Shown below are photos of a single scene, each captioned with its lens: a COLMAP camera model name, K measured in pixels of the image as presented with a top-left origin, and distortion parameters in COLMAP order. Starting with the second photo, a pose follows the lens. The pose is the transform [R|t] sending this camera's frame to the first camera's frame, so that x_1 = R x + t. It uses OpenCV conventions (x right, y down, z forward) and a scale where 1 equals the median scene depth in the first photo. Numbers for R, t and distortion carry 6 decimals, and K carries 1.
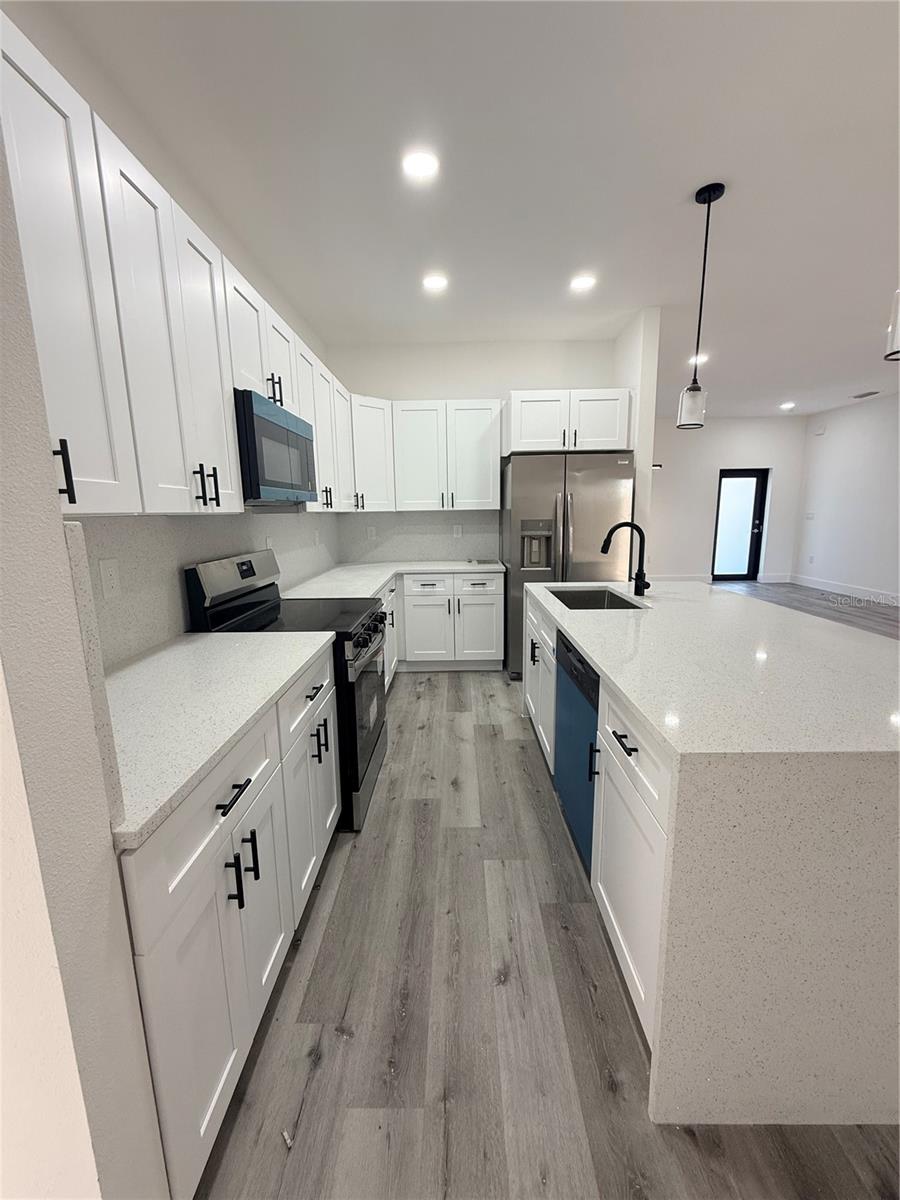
lens RADIAL K [[478.7, 0, 453.1], [0, 478.7, 592.7], [0, 0, 1]] dist [0.000689, 0.000619]
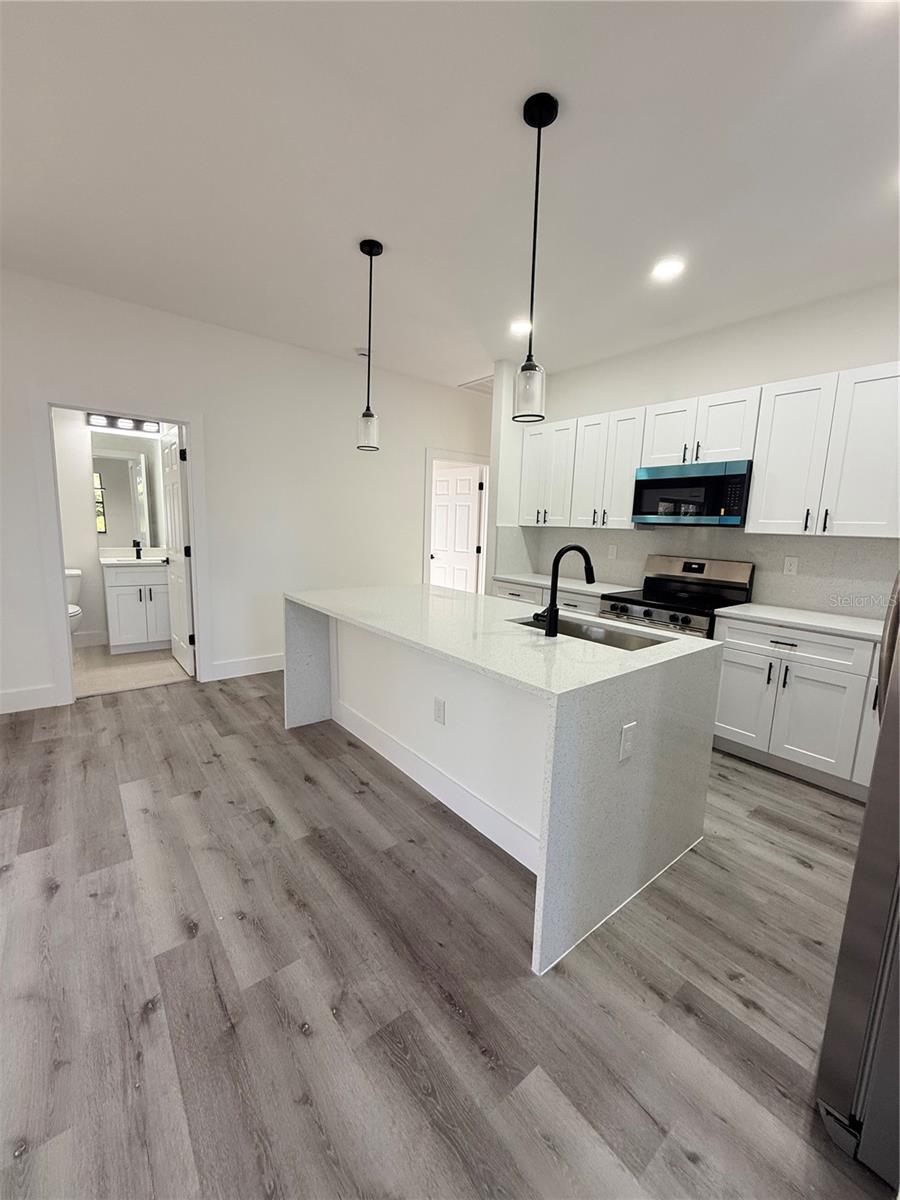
lens RADIAL K [[478.7, 0, 448.1], [0, 478.7, 596.4], [0, 0, 1]] dist [0.000689, 0.000619]
pose [[-0.777649, 0.081255, -0.623426, 1.045140], [-0.131548, 0.948634, 0.287731, -0.271440], [0.614782, 0.305764, -0.727015, 1.501481]]
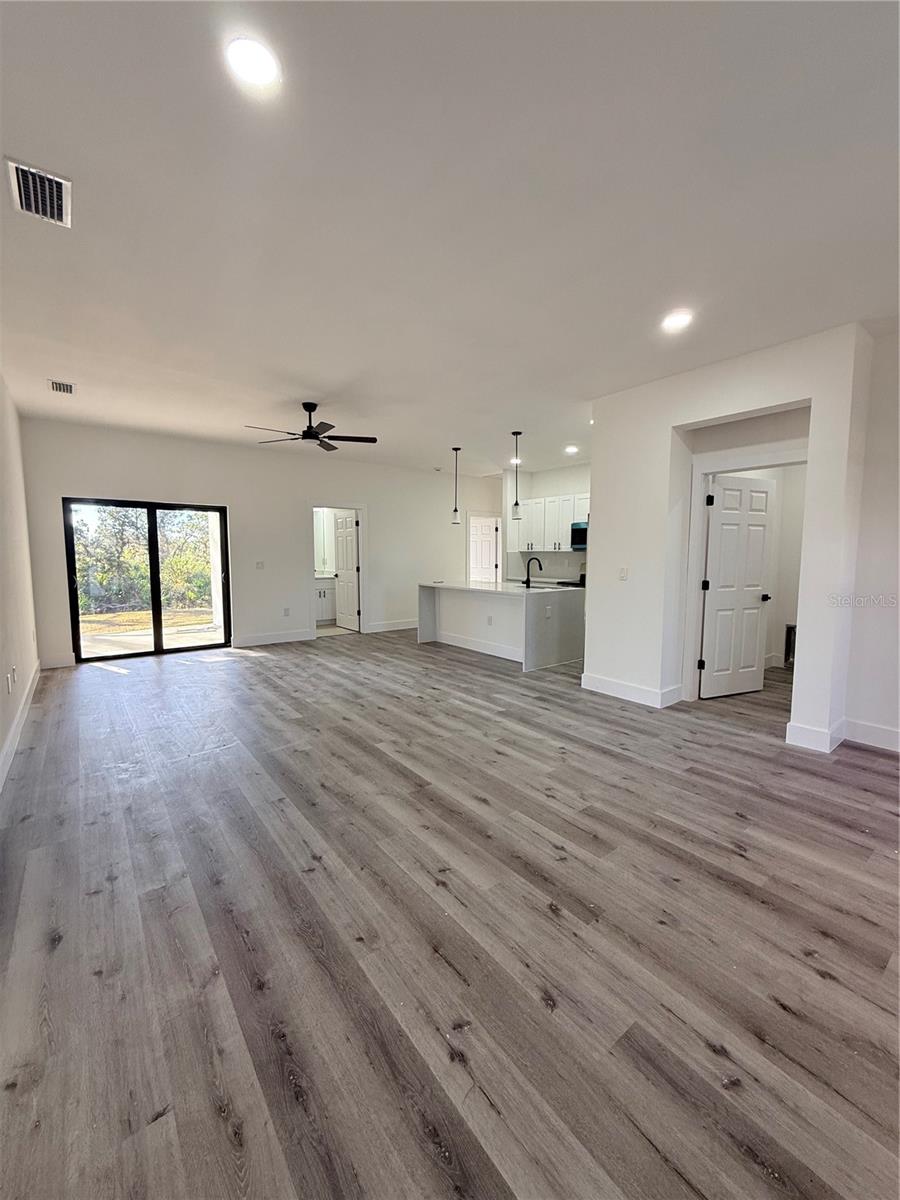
lens RADIAL K [[478.7, 0, 453.2], [0, 478.7, 591.5], [0, 0, 1]] dist [0.000689, 0.000619]
pose [[-0.781542, 0.064952, -0.620462, 2.212289], [-0.097793, 0.969515, 0.224673, -0.487227], [0.616140, 0.236268, -0.751365, 2.634558]]
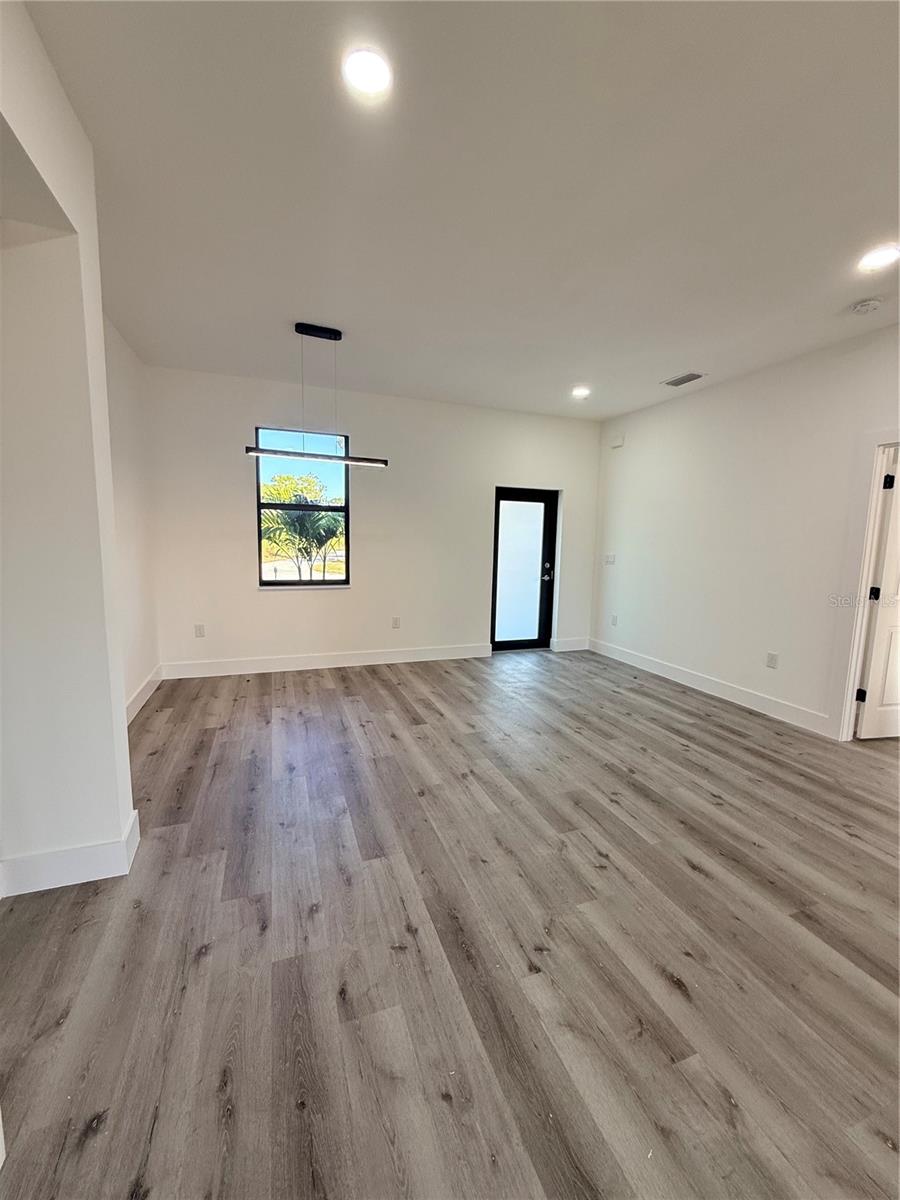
lens RADIAL K [[478.7, 0, 451.9], [0, 478.7, 595.1], [0, 0, 1]] dist [0.000689, 0.000619]
pose [[0.933128, -0.007245, 0.359472, 0.855120], [0.026181, 0.998512, -0.047836, -0.253266], [-0.358591, 0.054048, 0.931929, 1.352257]]
